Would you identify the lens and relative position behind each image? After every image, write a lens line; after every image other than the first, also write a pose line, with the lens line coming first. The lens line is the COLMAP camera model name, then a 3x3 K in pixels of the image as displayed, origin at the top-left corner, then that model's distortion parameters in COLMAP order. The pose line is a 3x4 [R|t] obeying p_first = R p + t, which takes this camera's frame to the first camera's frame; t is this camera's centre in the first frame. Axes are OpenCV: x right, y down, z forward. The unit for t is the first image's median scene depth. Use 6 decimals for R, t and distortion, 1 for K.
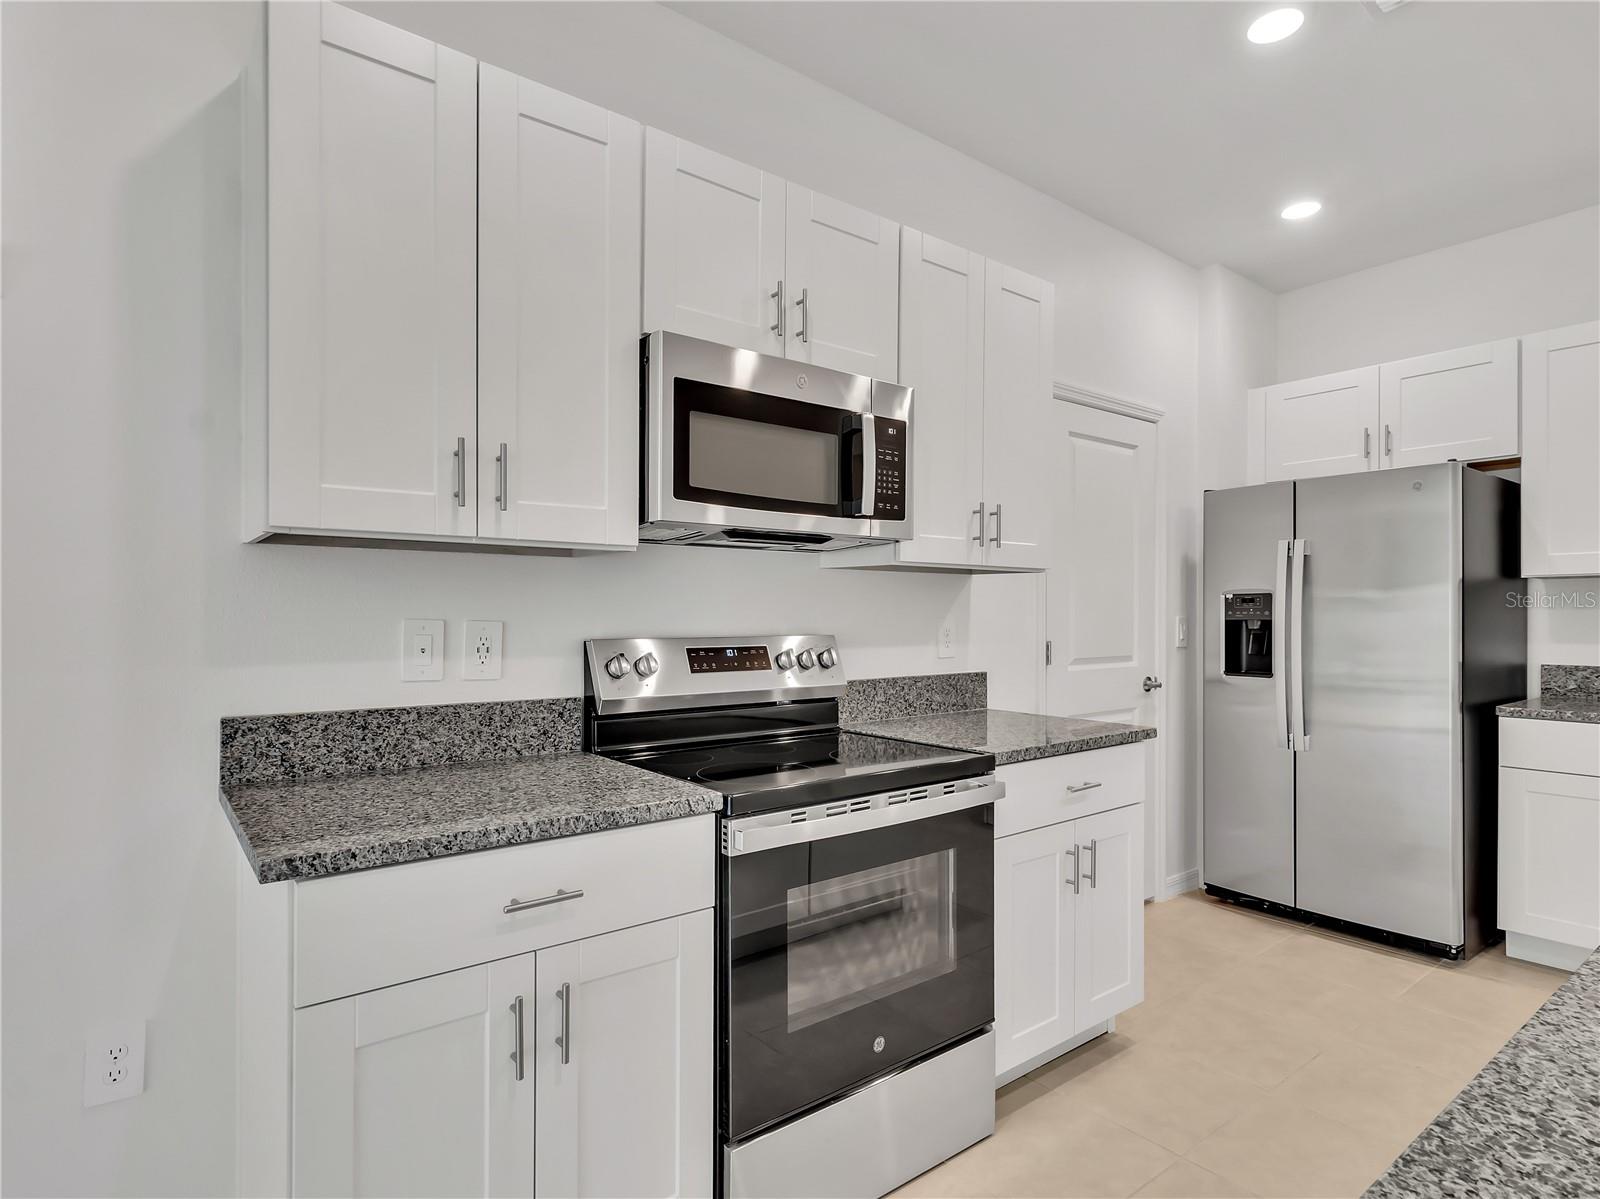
lens RADIAL K [[858.9, 0, 795.6], [0, 858.9, 614.0], [0, 0, 1]] dist [-0.000929, 0.000523]
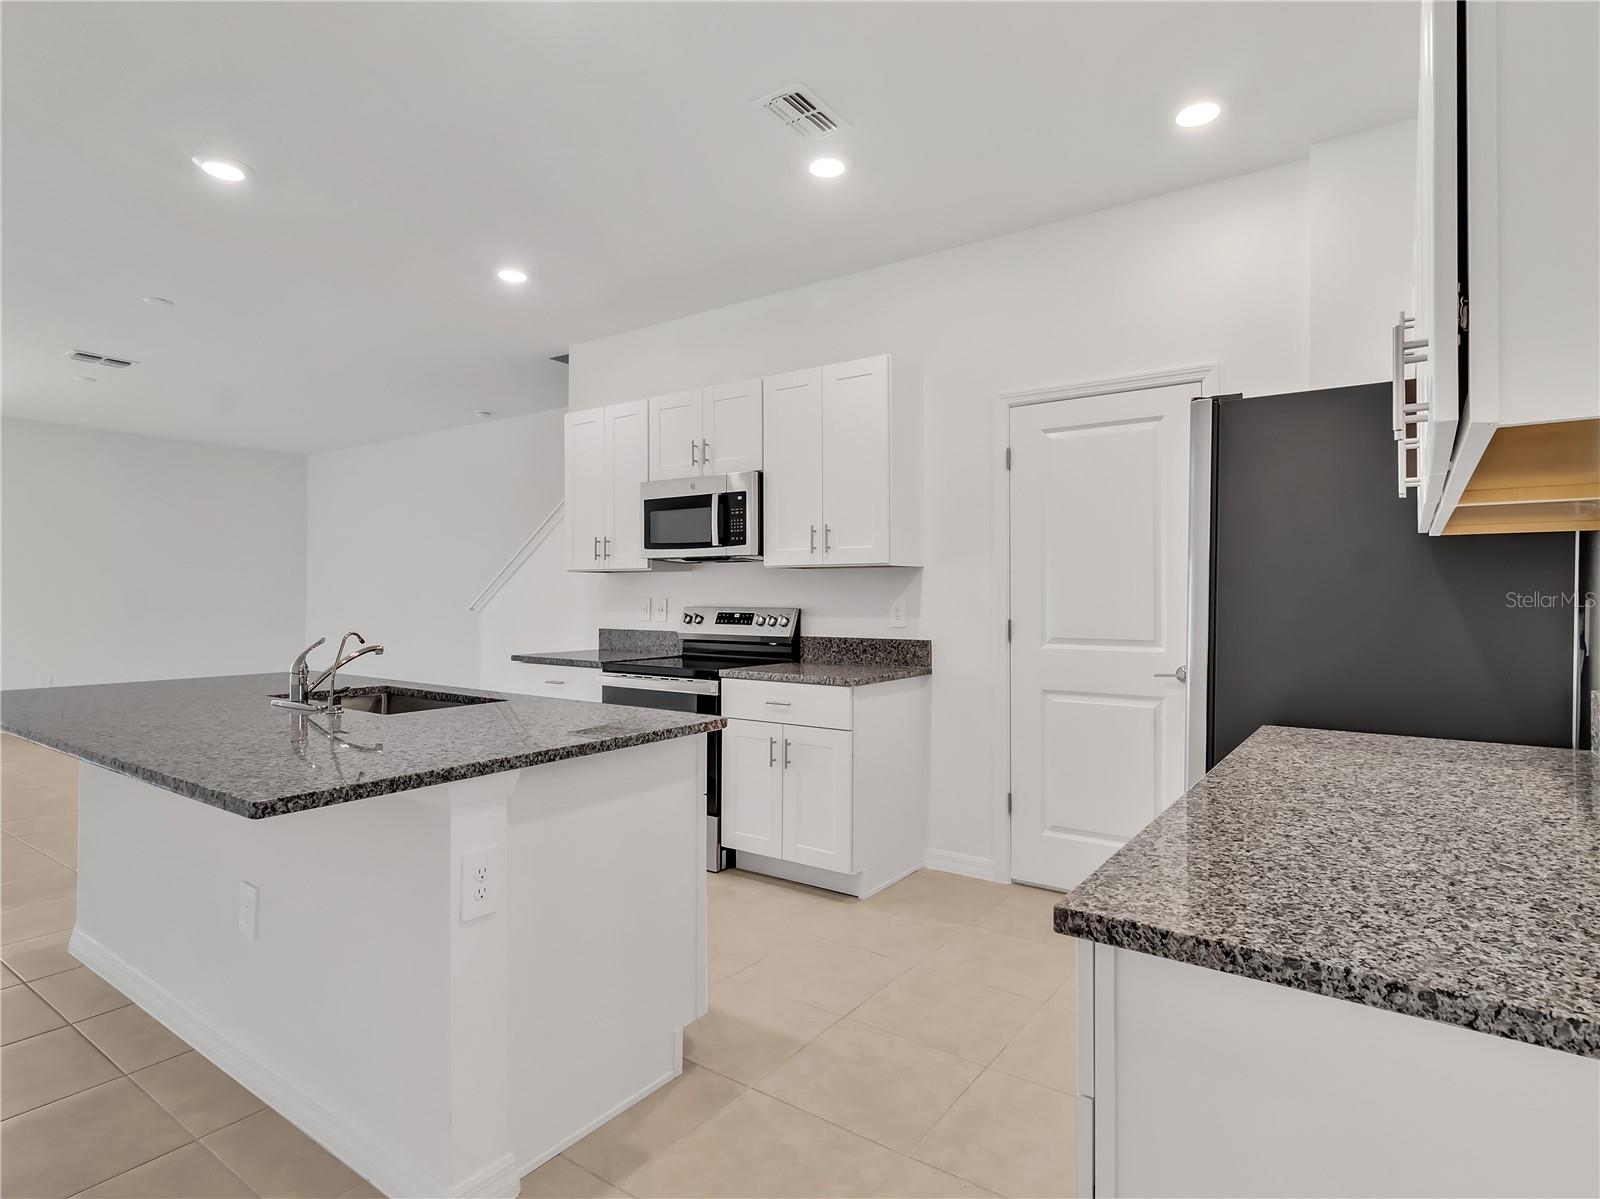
lens RADIAL K [[847.8, 0, 810.4], [0, 847.8, 591.5], [0, 0, 1]] dist [0.002900, -0.000192]
pose [[0.293993, -0.007095, -0.955781, 1.918709], [-0.003064, 0.999960, -0.008365, 0.005802], [0.955803, 0.005387, 0.293960, 0.606353]]
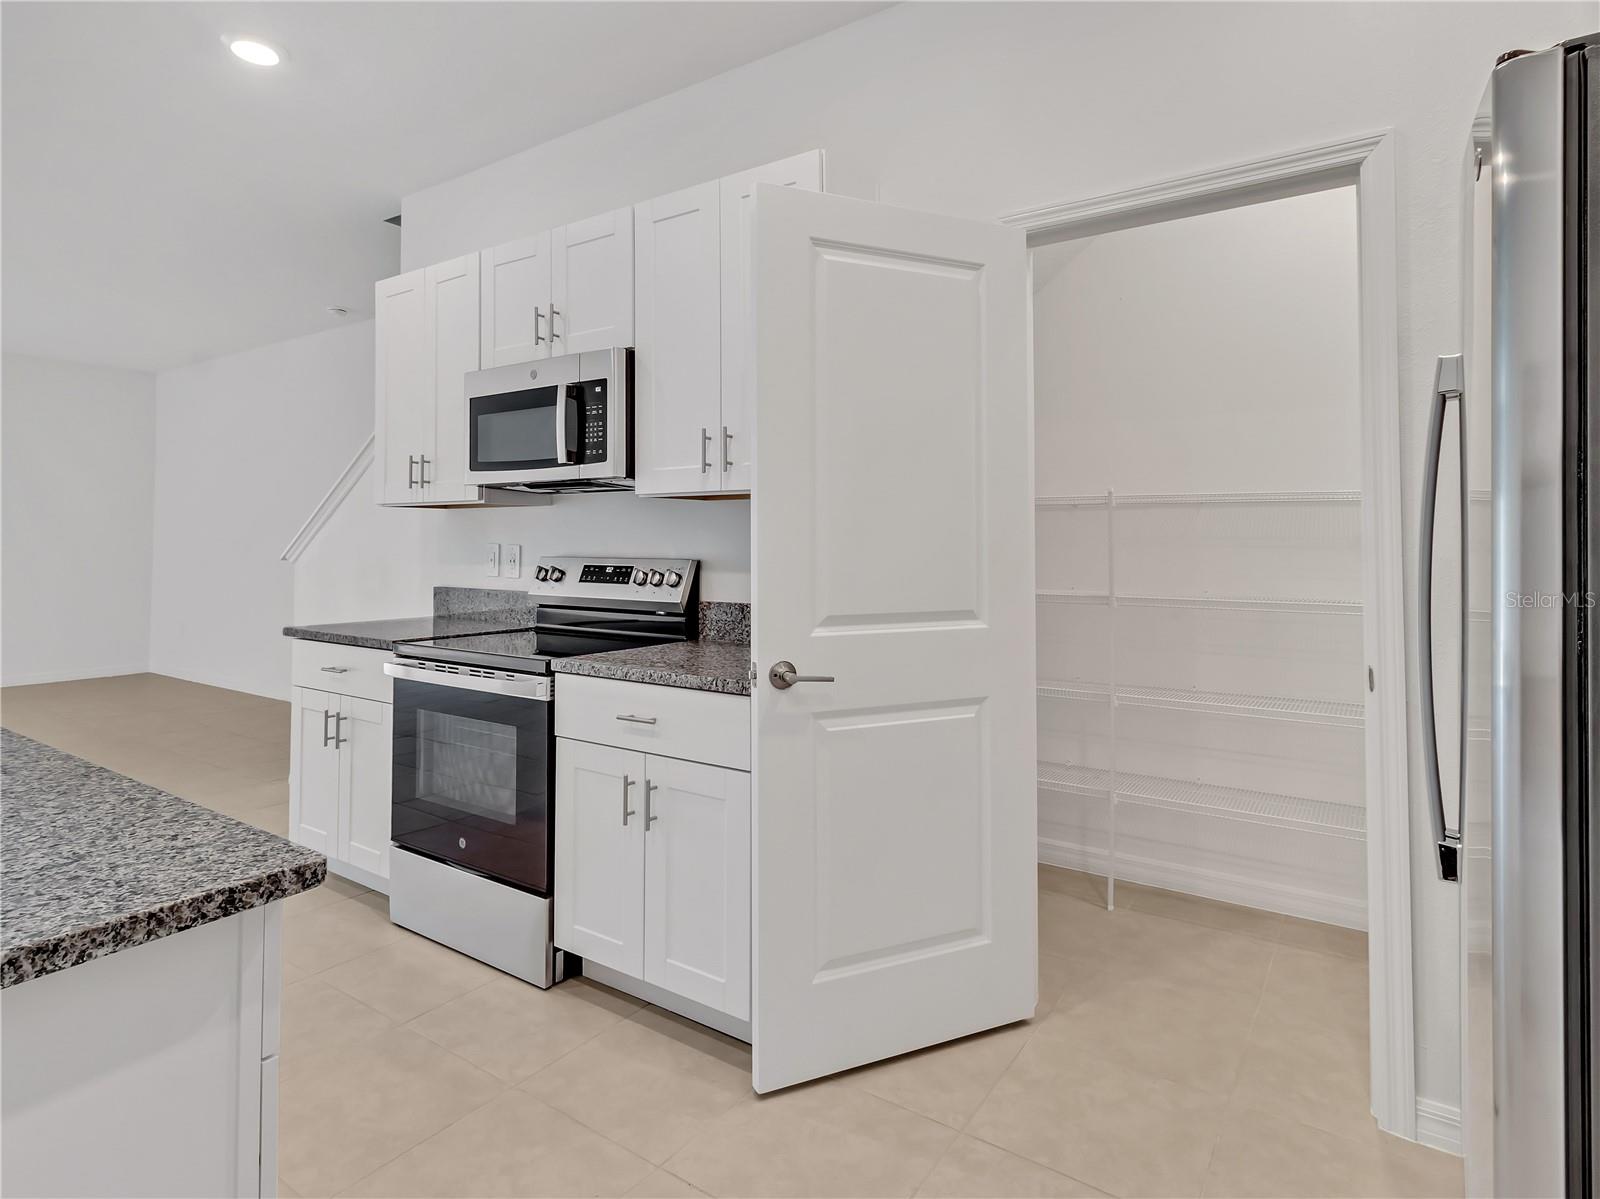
lens RADIAL K [[871.7, 0, 791.9], [0, 871.7, 532.1], [0, 0, 1]] dist [0.001483, 0.000255]
pose [[0.301437, -0.011899, -0.953412, 1.361415], [-0.001837, 0.999913, -0.013060, 0.003637], [0.953484, 0.005688, 0.301389, 0.891936]]
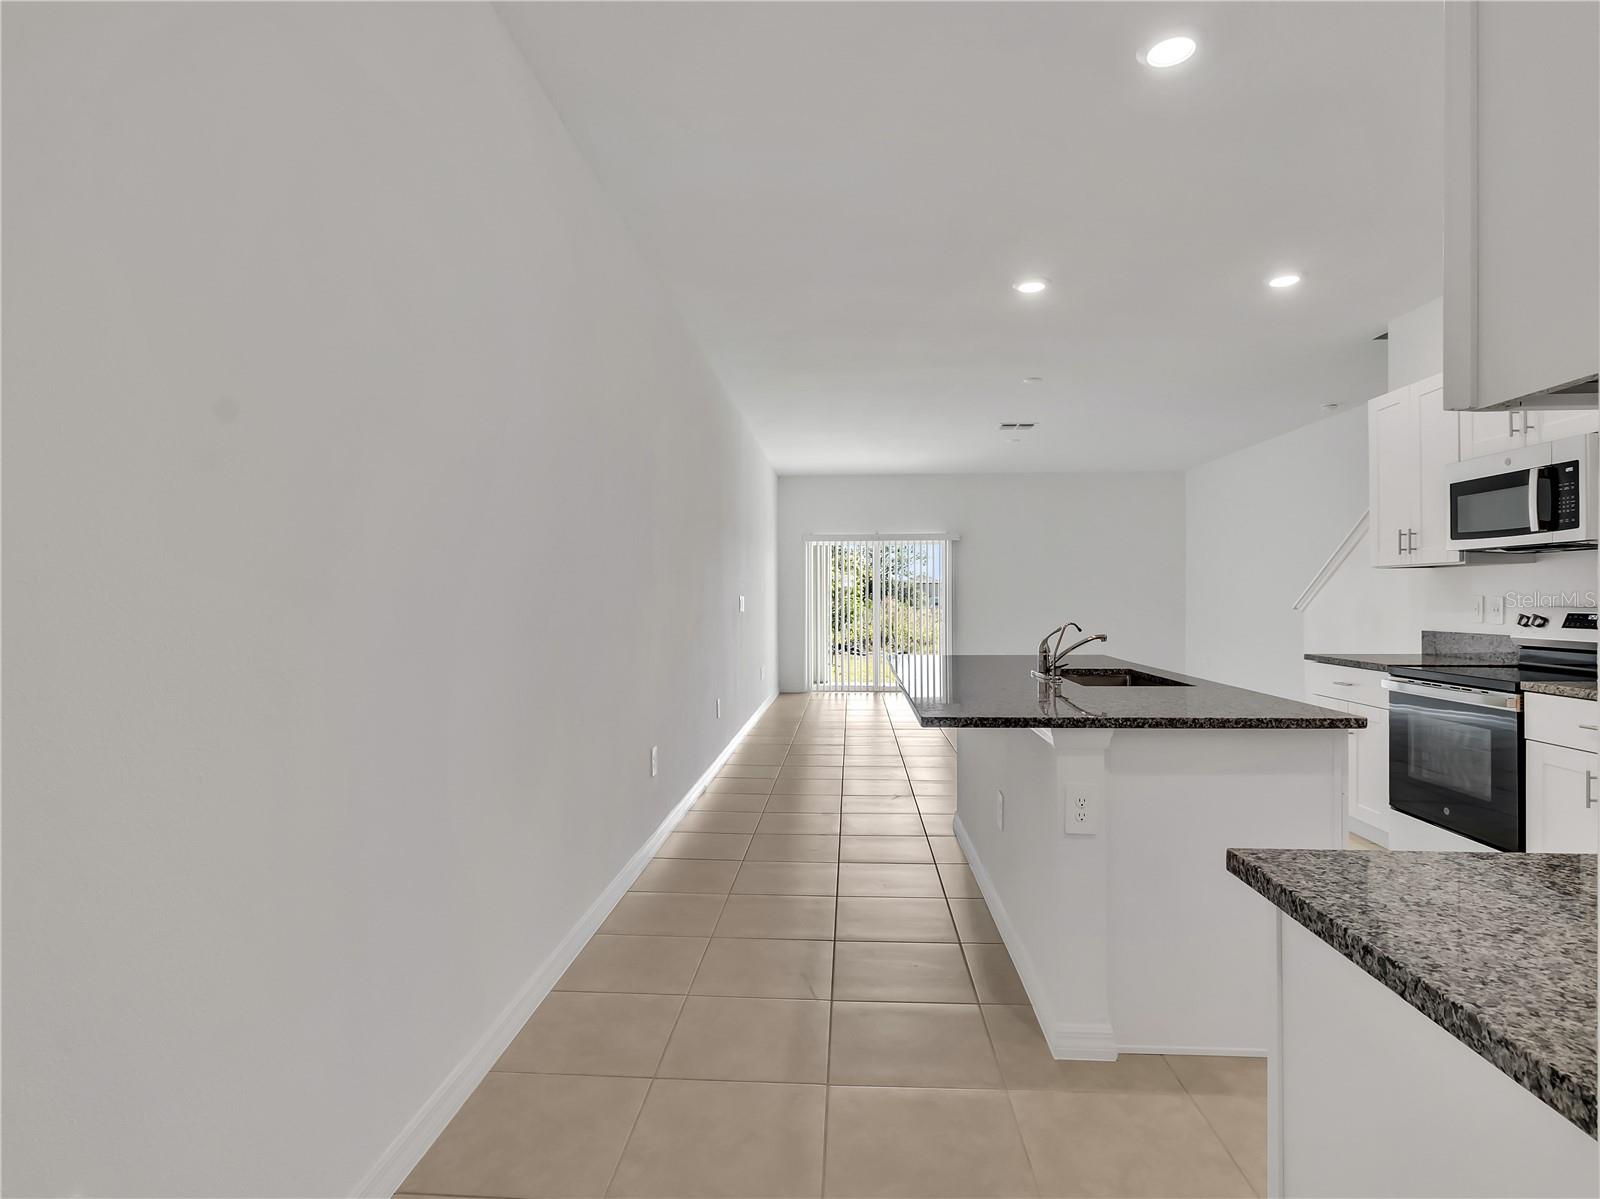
lens RADIAL K [[847.8, 0, 810.4], [0, 847.8, 591.5], [0, 0, 1]] dist [0.002900, -0.000192]
pose [[-0.653102, -0.005231, -0.757252, 2.083393], [0.001462, 0.999966, -0.008168, 0.008863], [0.757268, -0.006442, -0.653072, 0.963797]]
